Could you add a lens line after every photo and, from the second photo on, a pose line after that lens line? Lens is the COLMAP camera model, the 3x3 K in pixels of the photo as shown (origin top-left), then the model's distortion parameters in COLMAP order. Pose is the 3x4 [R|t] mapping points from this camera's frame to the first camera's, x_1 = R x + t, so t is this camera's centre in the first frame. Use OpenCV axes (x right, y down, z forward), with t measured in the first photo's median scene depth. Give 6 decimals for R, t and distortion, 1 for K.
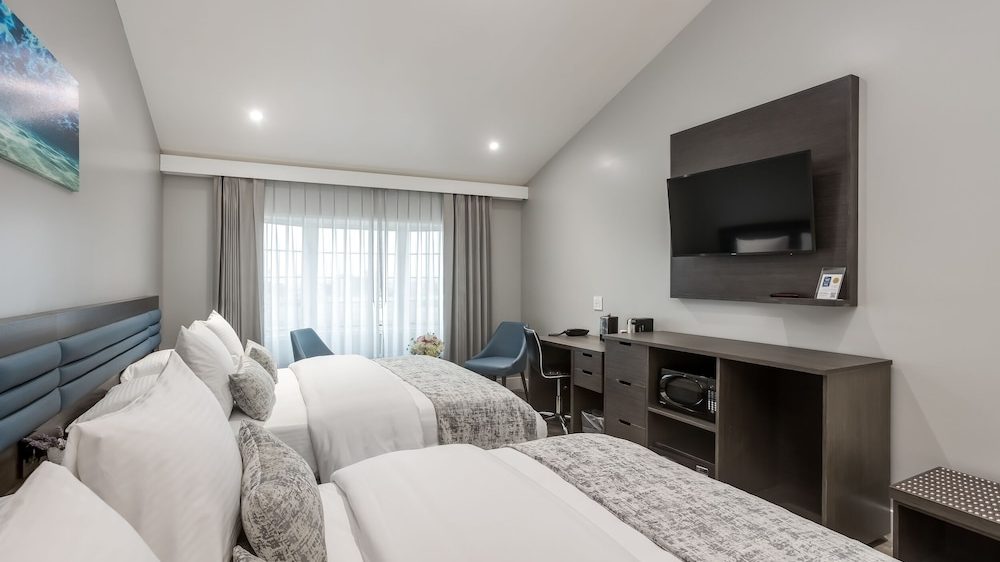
lens RADIAL K [[492.8, 0, 500.9], [0, 492.8, 281.7], [0, 0, 1]] dist [-0.017371, 0.000575]
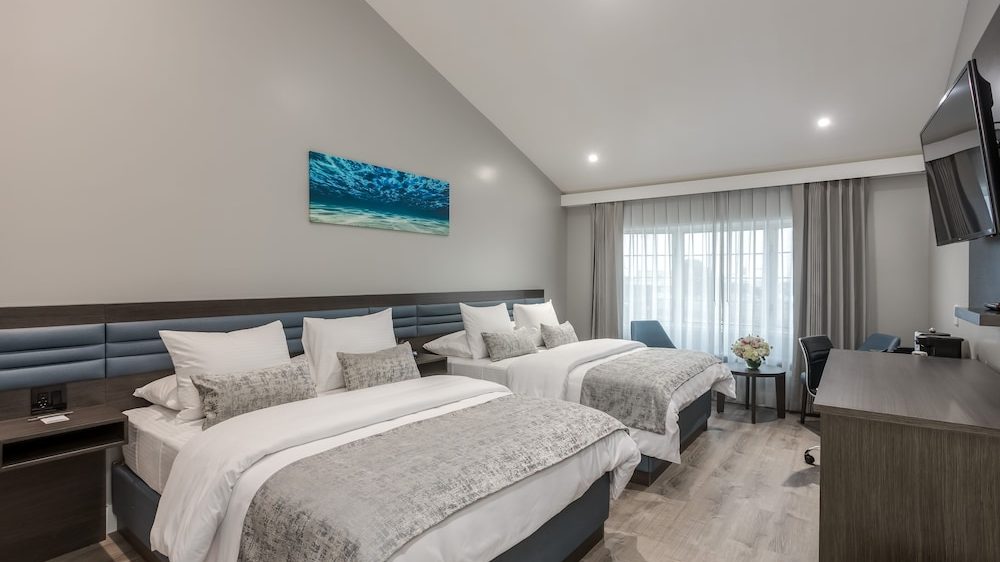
lens RADIAL K [[492.8, 0, 493.1], [0, 492.8, 277.1], [0, 0, 1]] dist [-0.017371, 0.000575]
pose [[0.461851, -0.003627, -0.886950, 0.450915], [-0.010846, 0.999894, -0.009736, 0.005155], [0.886891, 0.014116, 0.461762, 0.100542]]
